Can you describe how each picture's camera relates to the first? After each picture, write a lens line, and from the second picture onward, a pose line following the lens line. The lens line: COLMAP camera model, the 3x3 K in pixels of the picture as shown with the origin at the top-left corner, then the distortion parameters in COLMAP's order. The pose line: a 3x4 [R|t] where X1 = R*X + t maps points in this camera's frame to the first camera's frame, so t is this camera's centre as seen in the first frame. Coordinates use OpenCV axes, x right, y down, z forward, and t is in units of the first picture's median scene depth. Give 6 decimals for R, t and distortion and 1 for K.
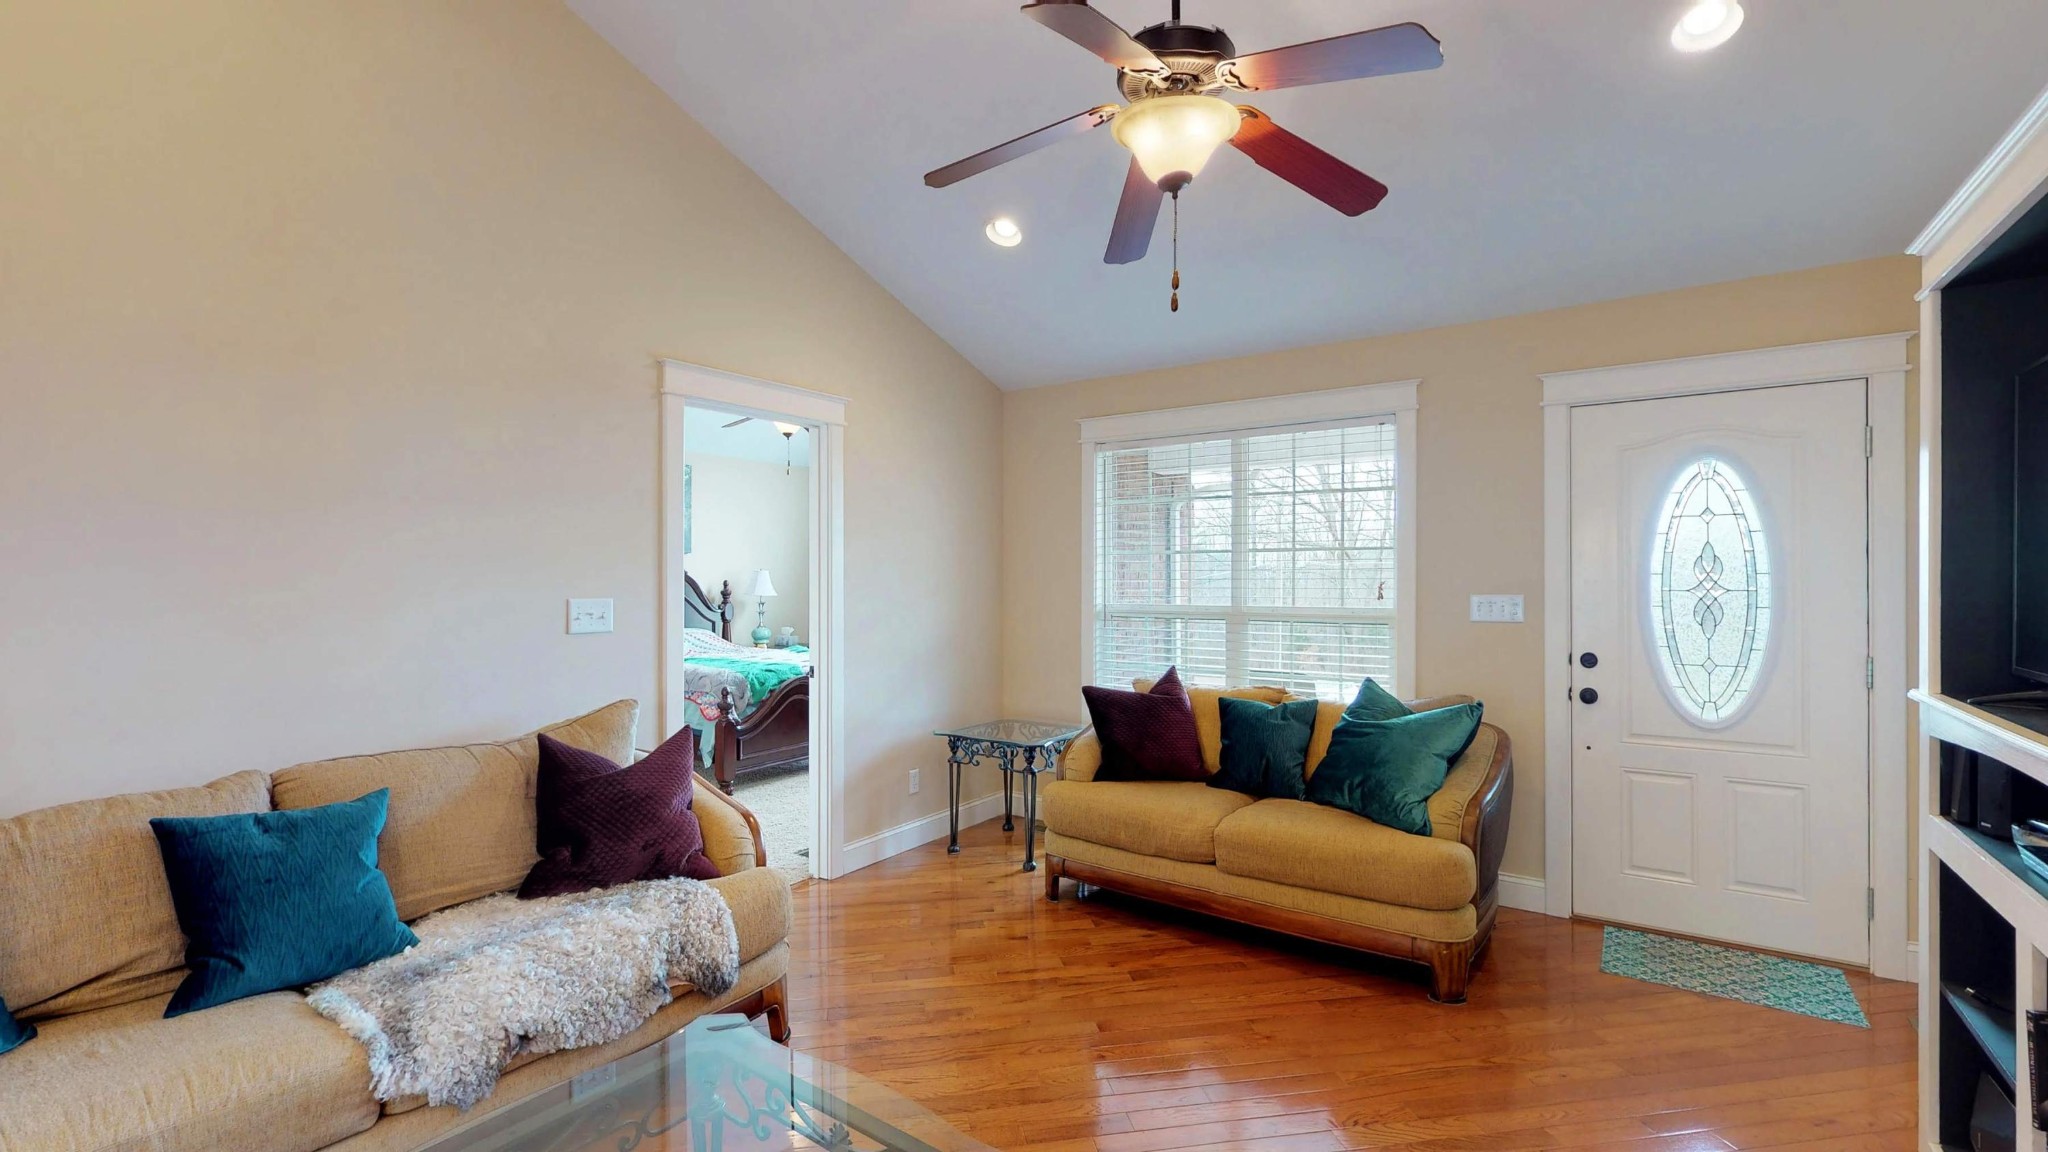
lens RADIAL K [[884.2, 0, 1023.0], [0, 884.2, 570.8], [0, 0, 1]] dist [-0.002354, 0.000001]
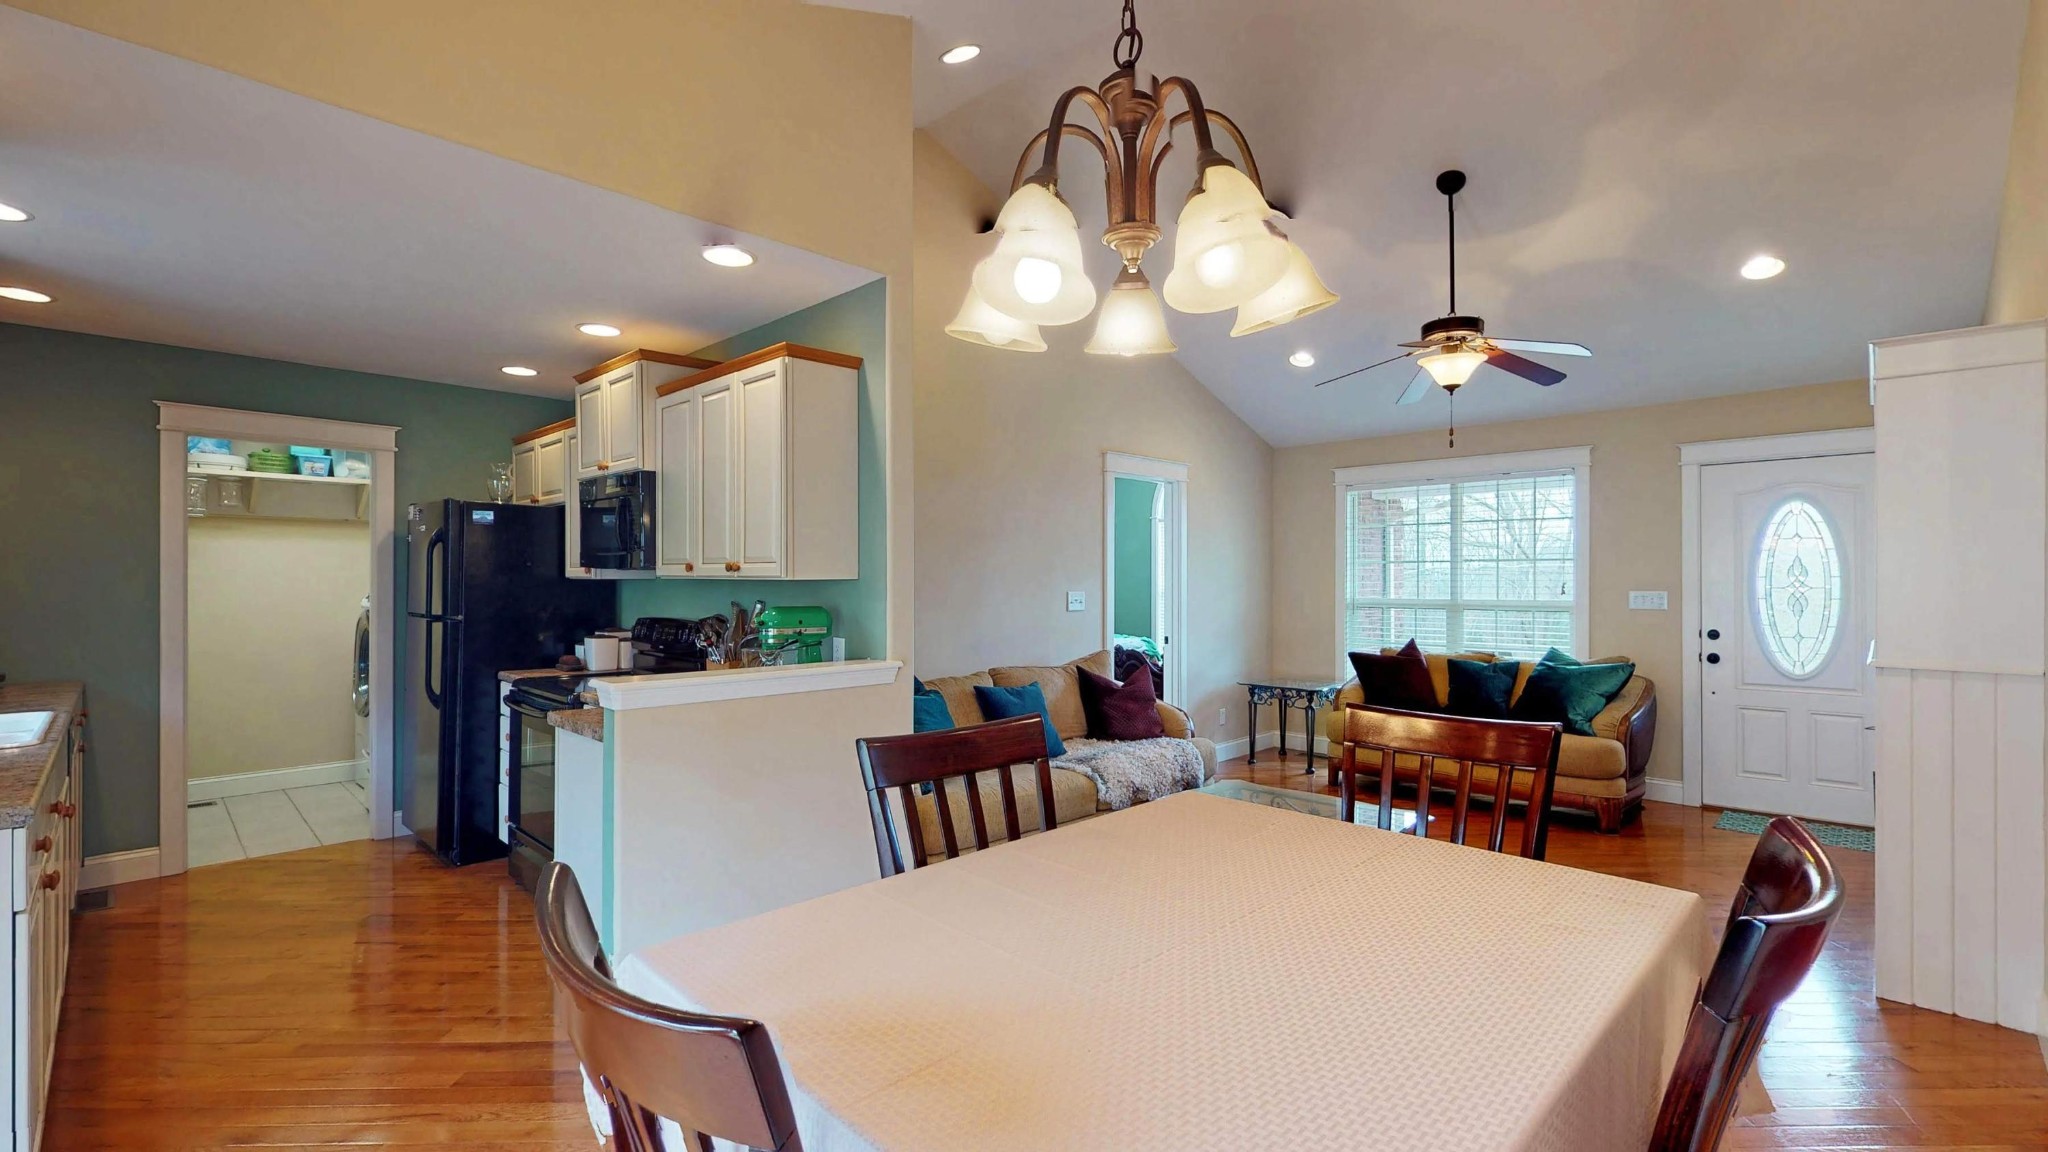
lens RADIAL K [[906.5, 0, 1008.1], [0, 906.5, 571.3], [0, 0, 1]] dist [-0.000747, 0.000170]
pose [[0.986214, -0.001407, -0.165472, -0.284708], [0.001392, 0.999999, -0.000206, -0.007704], [0.165472, -0.000027, 0.986215, -0.710887]]
